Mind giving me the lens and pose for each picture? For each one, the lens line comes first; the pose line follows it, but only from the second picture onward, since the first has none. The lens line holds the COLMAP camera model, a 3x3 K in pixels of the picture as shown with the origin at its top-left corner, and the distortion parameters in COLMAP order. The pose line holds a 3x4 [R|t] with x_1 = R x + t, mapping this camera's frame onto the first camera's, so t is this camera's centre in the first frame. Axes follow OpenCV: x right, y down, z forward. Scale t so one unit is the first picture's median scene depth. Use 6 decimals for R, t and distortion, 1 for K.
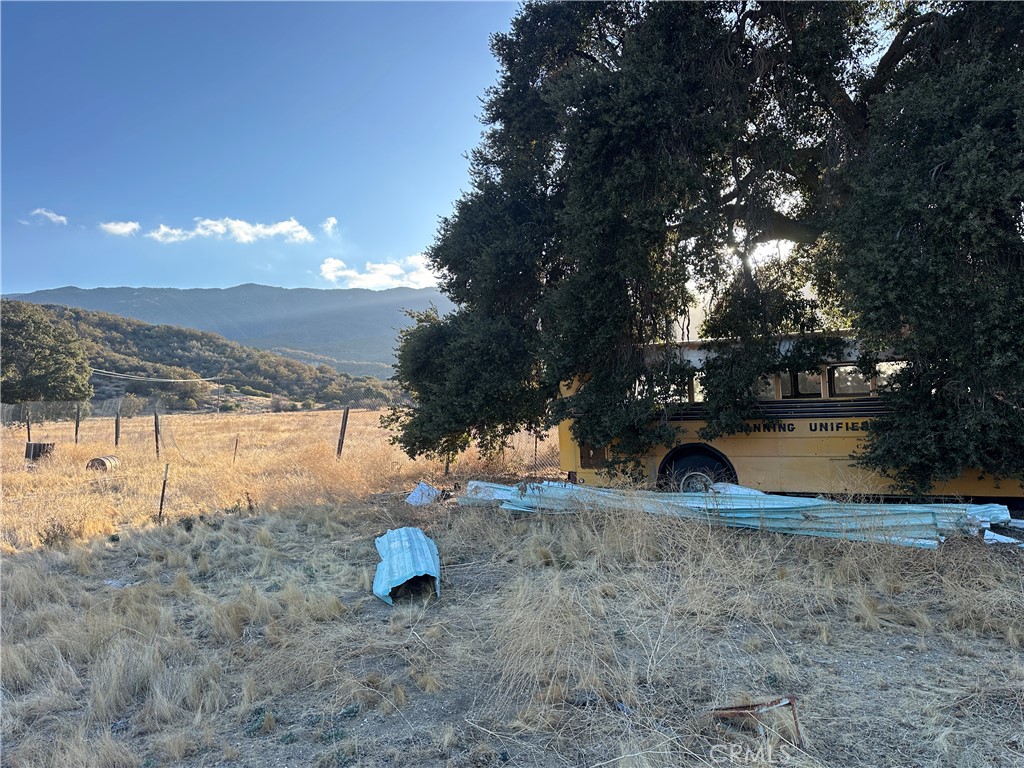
lens RADIAL K [[706.8, 0, 507.9], [0, 706.8, 383.0], [0, 0, 1]] dist [-0.000807, -0.002760]
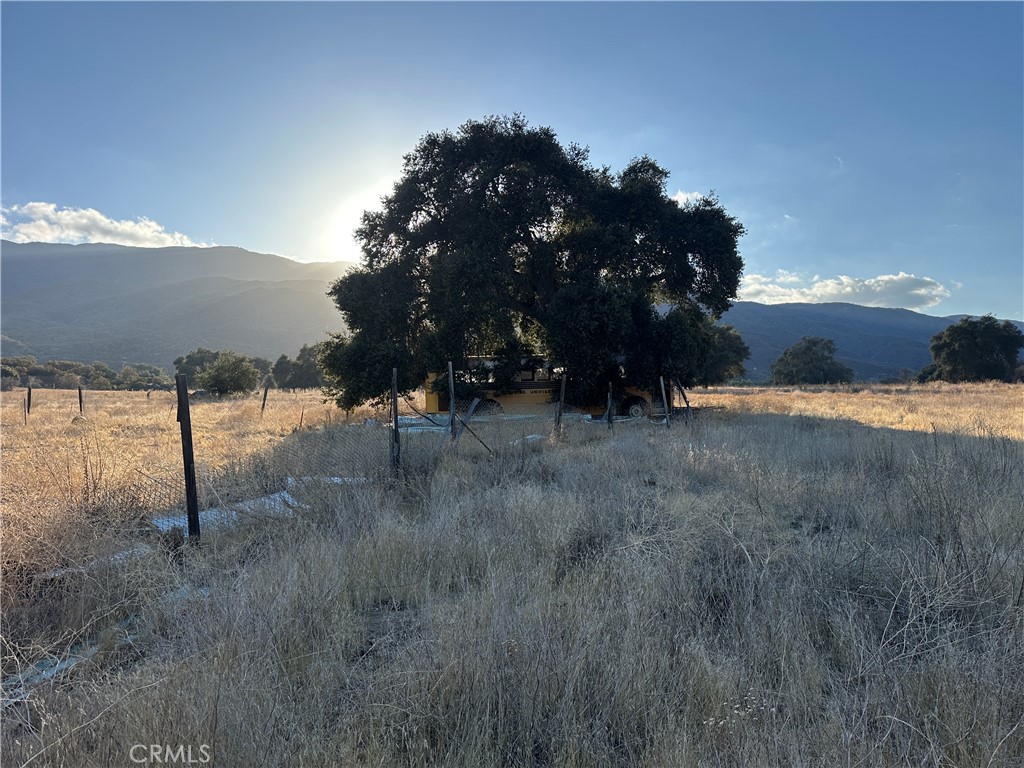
lens RADIAL K [[706.8, 0, 513.3], [0, 706.8, 384.6], [0, 0, 1]] dist [-0.000807, -0.002760]
pose [[0.884495, 0.004575, 0.466528, -0.851177], [-0.018458, 0.999512, 0.025193, -0.031222], [-0.466185, -0.030895, 0.884148, -1.289019]]
